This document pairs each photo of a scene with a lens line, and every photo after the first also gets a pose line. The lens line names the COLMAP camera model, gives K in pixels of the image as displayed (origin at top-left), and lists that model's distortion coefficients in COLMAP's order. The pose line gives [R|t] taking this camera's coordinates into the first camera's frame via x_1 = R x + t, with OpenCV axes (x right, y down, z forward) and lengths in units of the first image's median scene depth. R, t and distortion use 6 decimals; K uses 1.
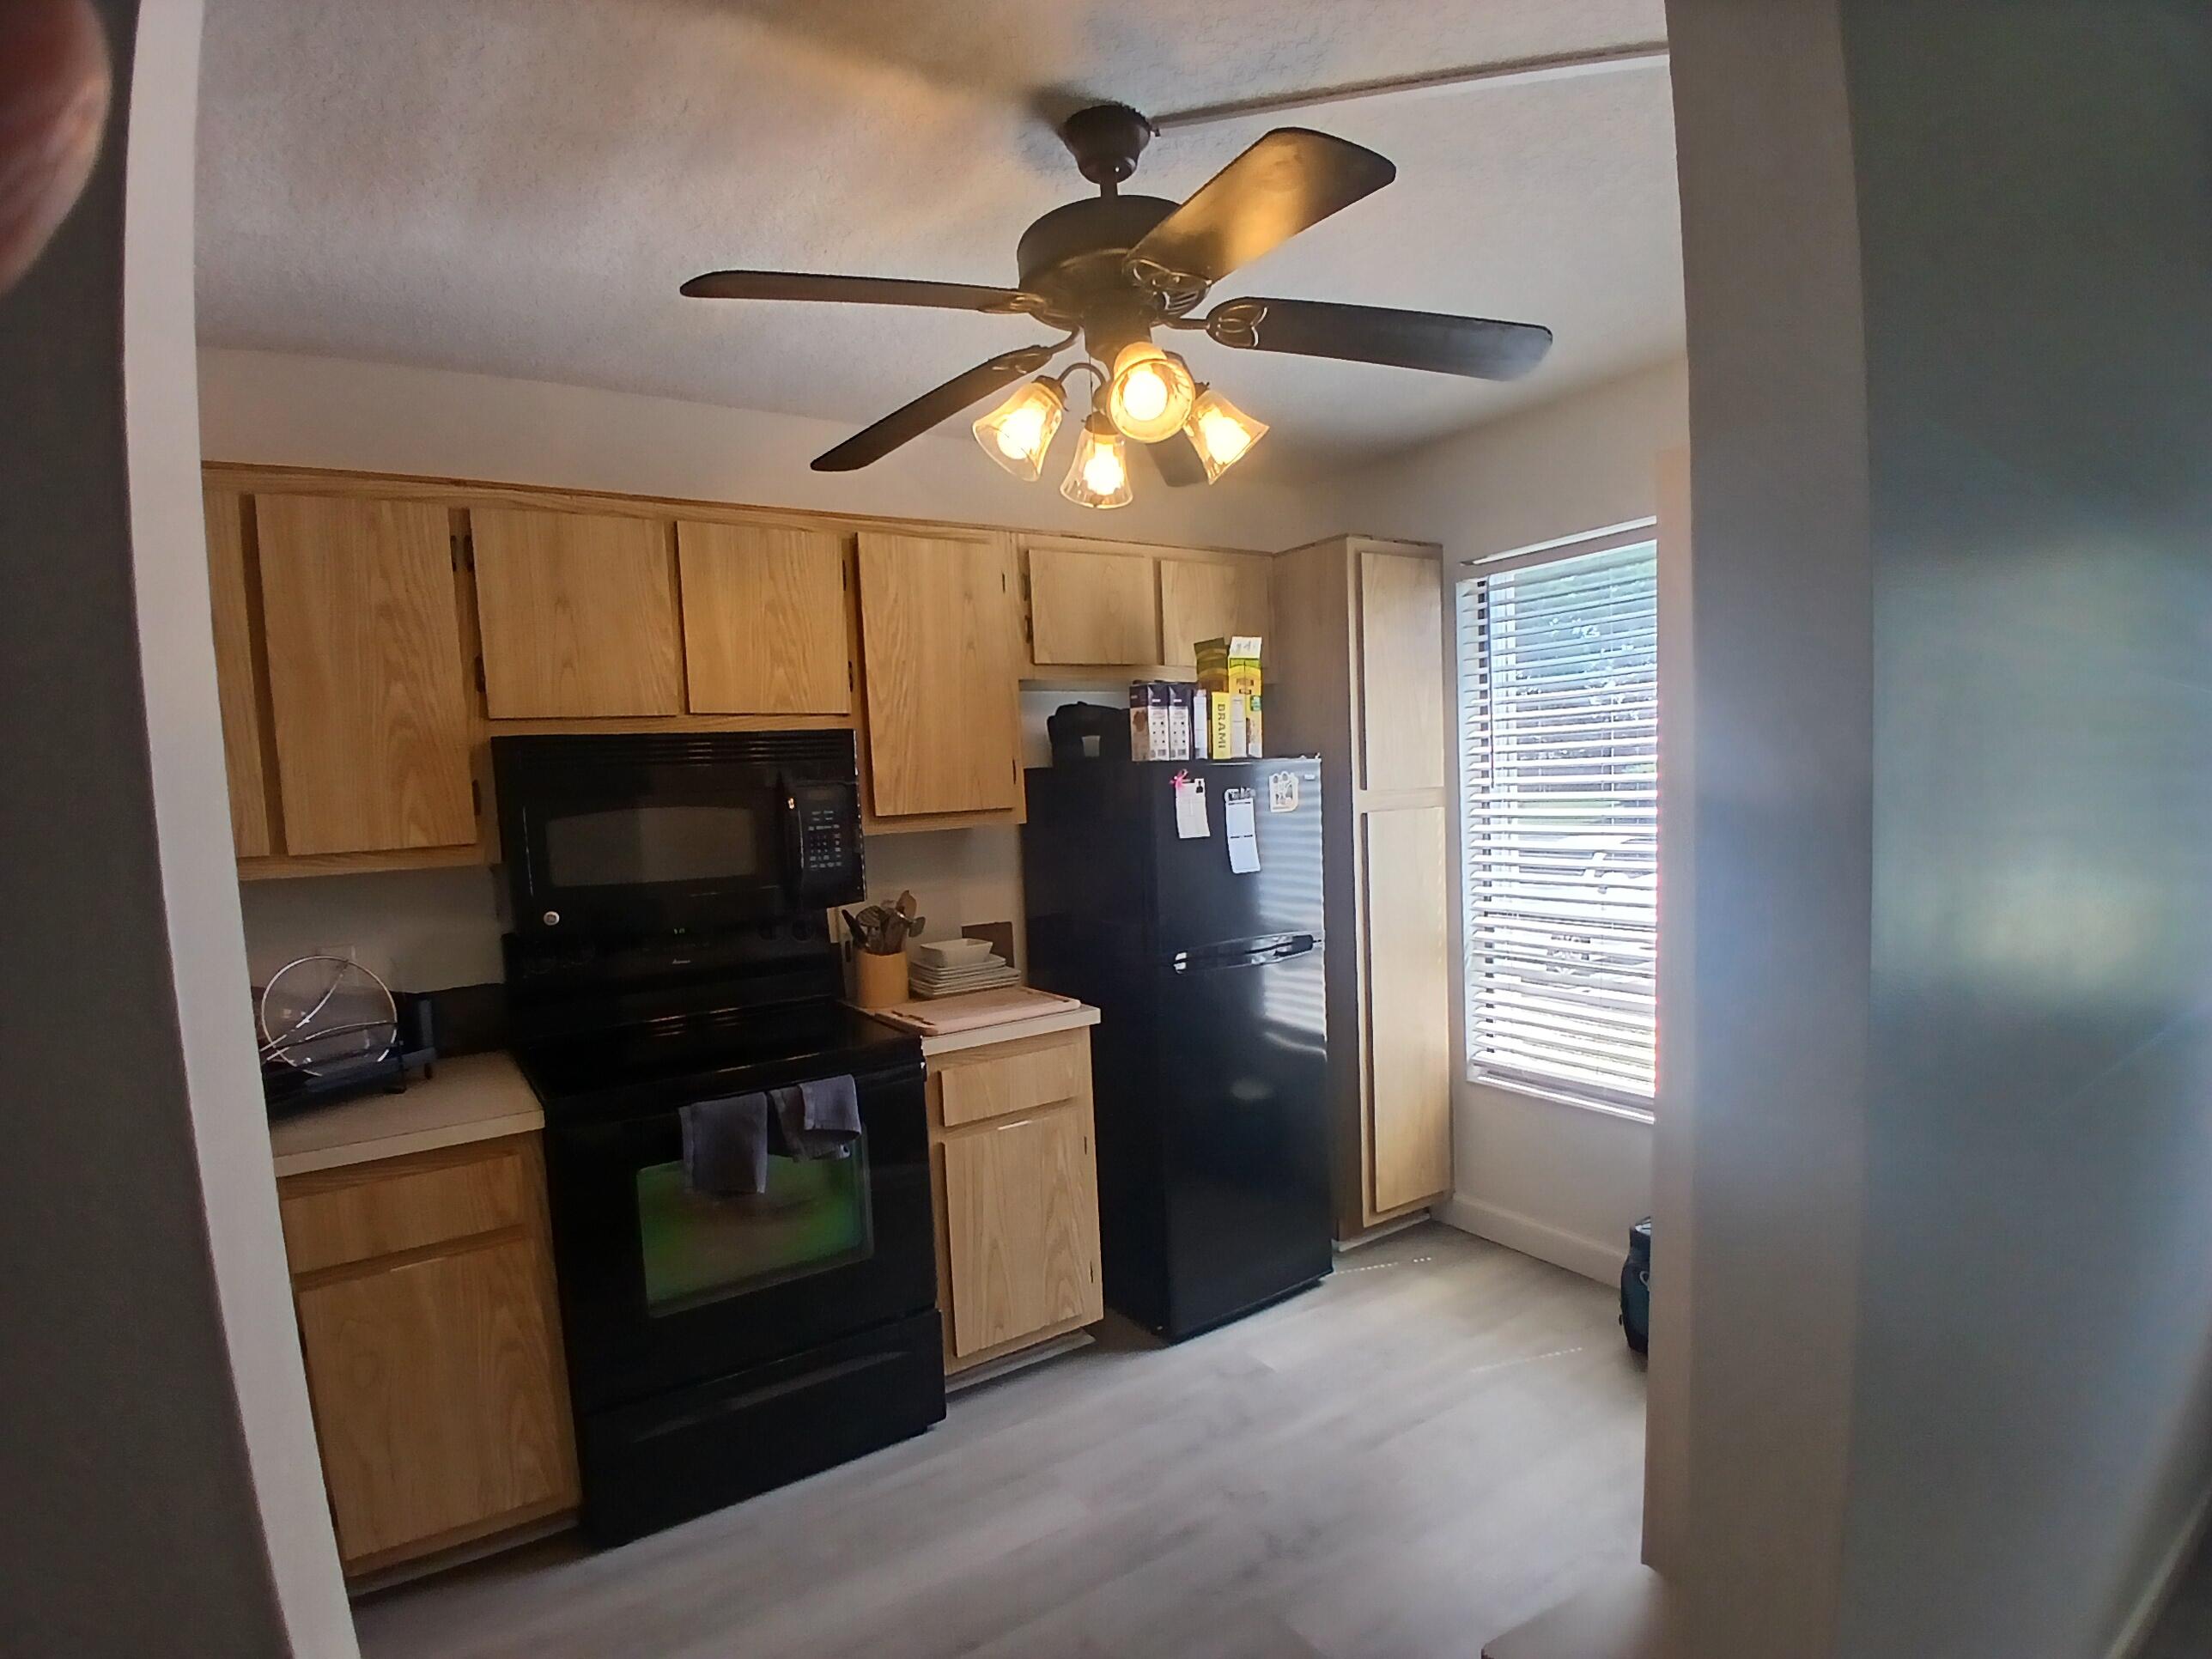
lens RADIAL K [[1097.0, 0, 1080.5], [0, 1097.0, 878.5], [0, 0, 1]] dist [0.001326, -0.037264]
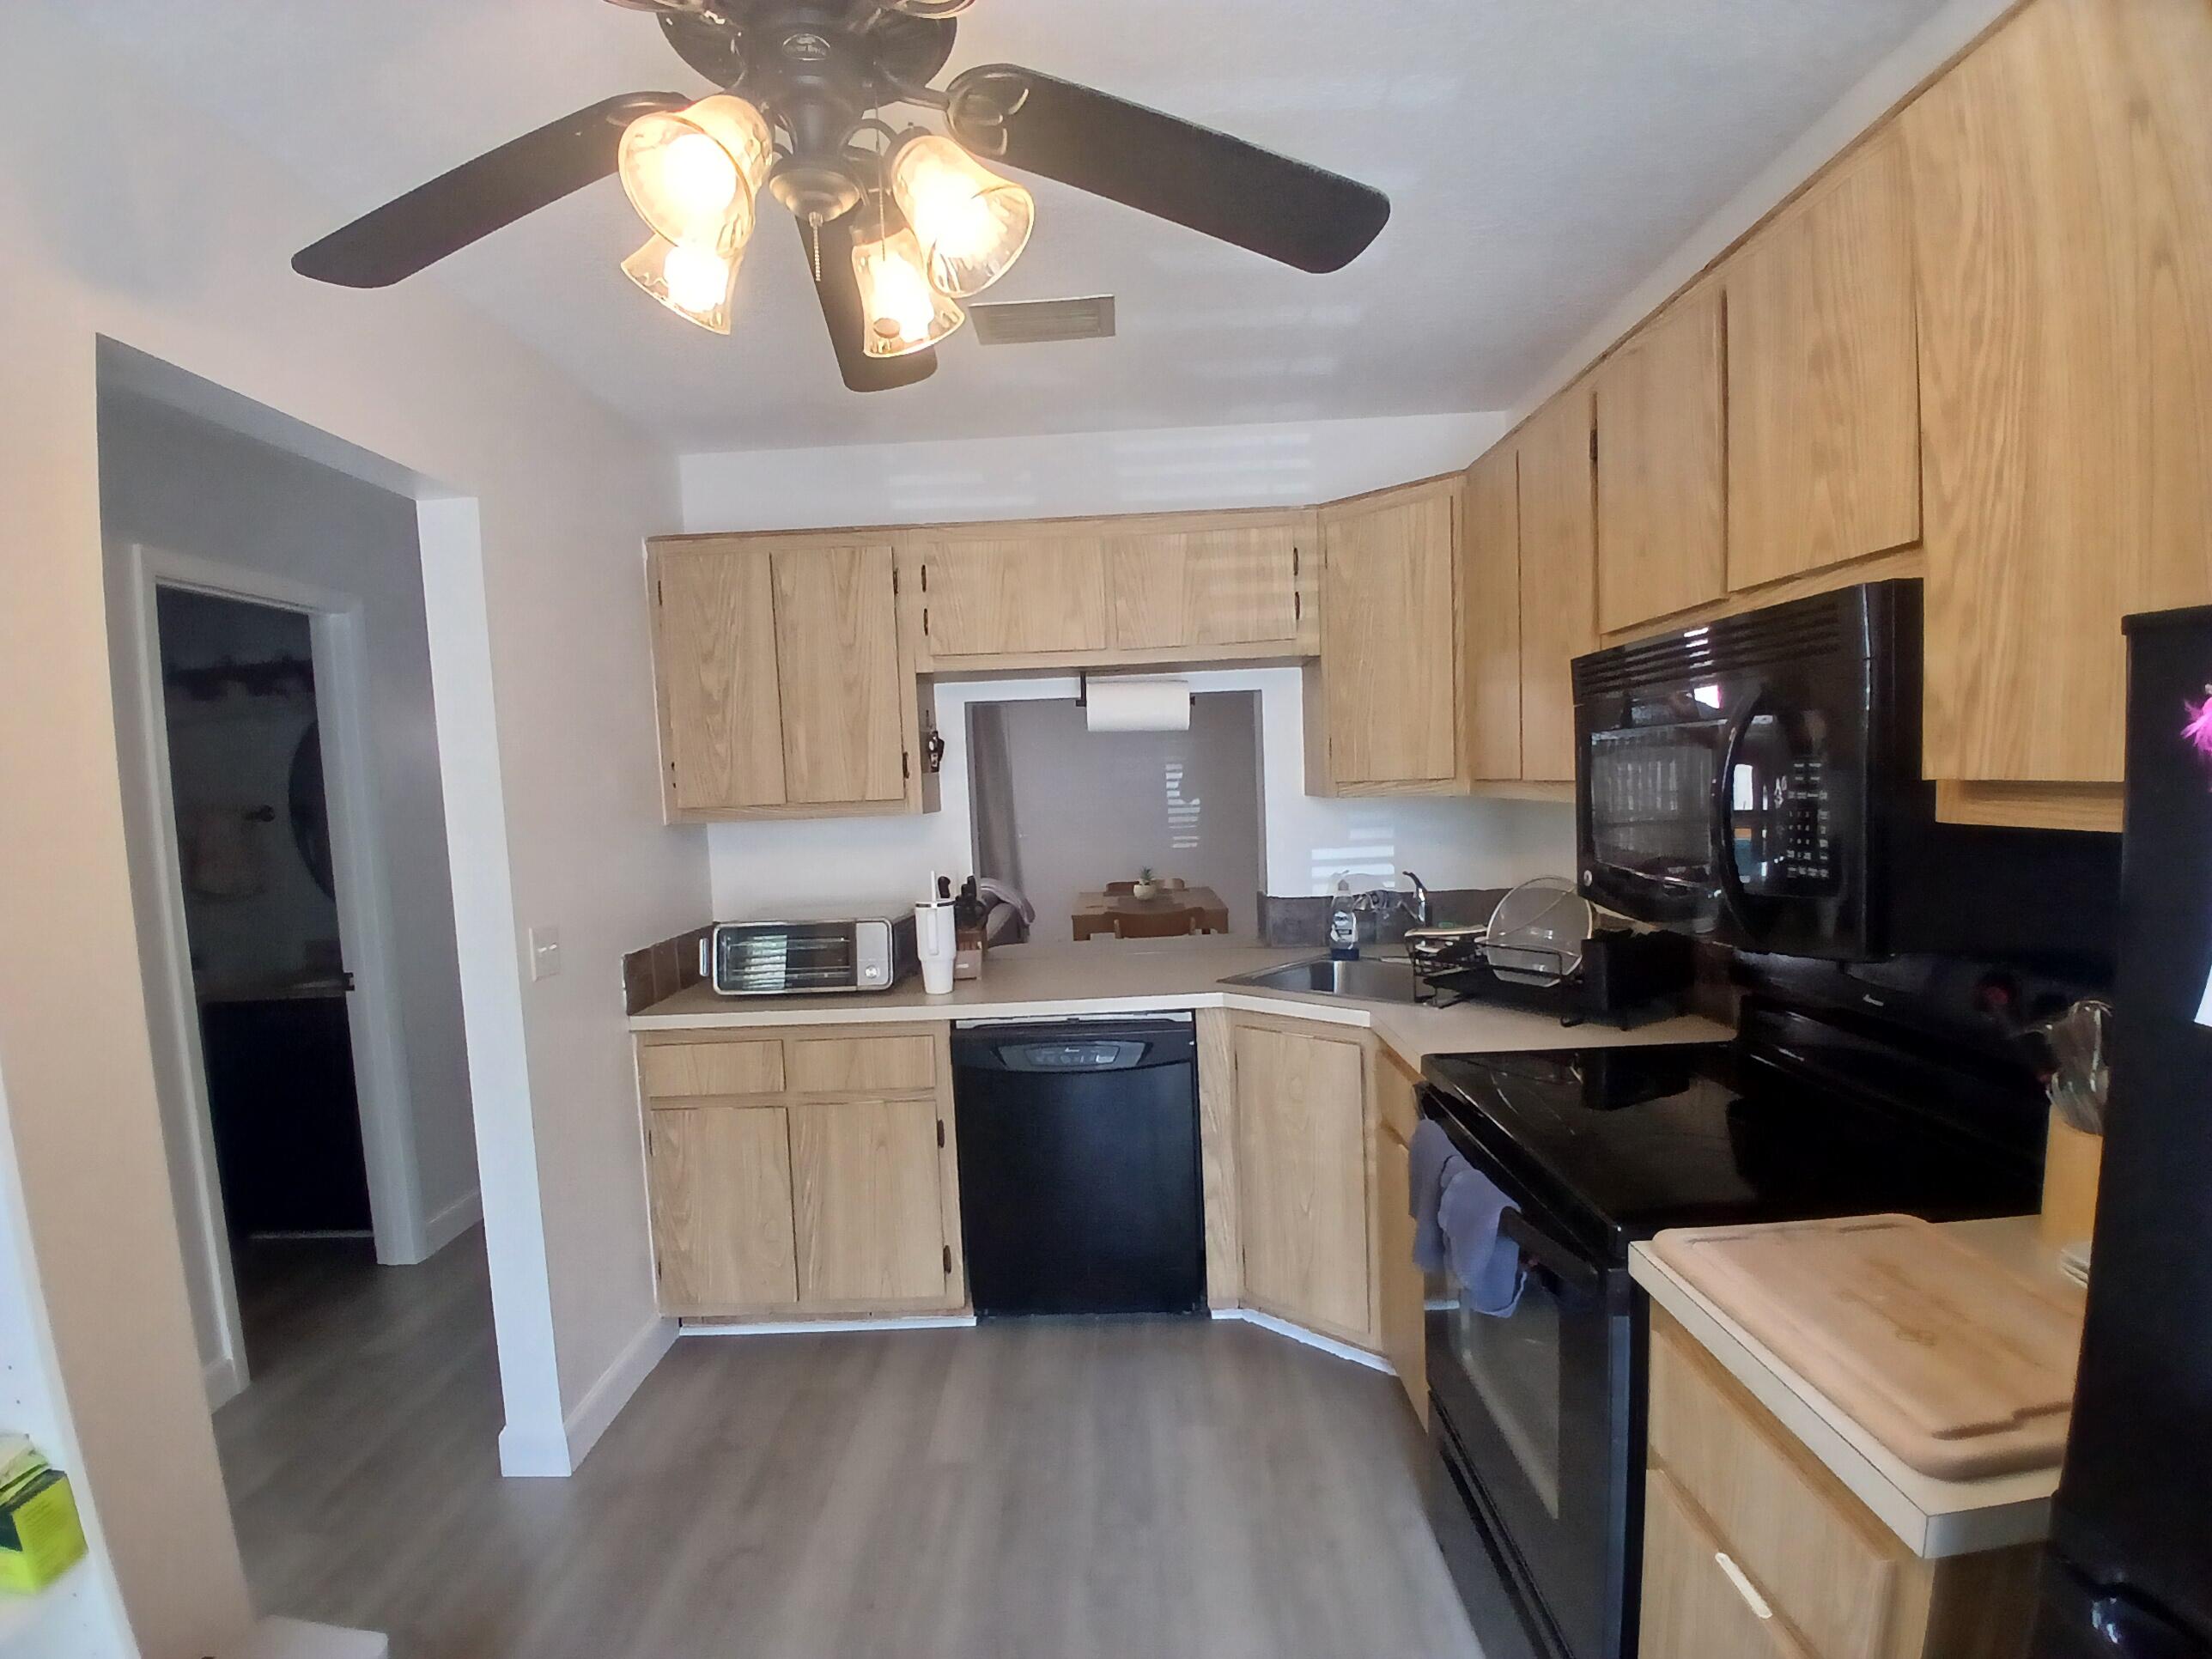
lens RADIAL K [[1097.0, 0, 1080.5], [0, 1097.0, 878.5], [0, 0, 1]] dist [0.001326, -0.037264]
pose [[-0.566973, 0.147716, -0.810384, 0.353360], [-0.002709, 0.983450, 0.181158, -0.096841], [0.823732, 0.104907, -0.557190, 0.998090]]
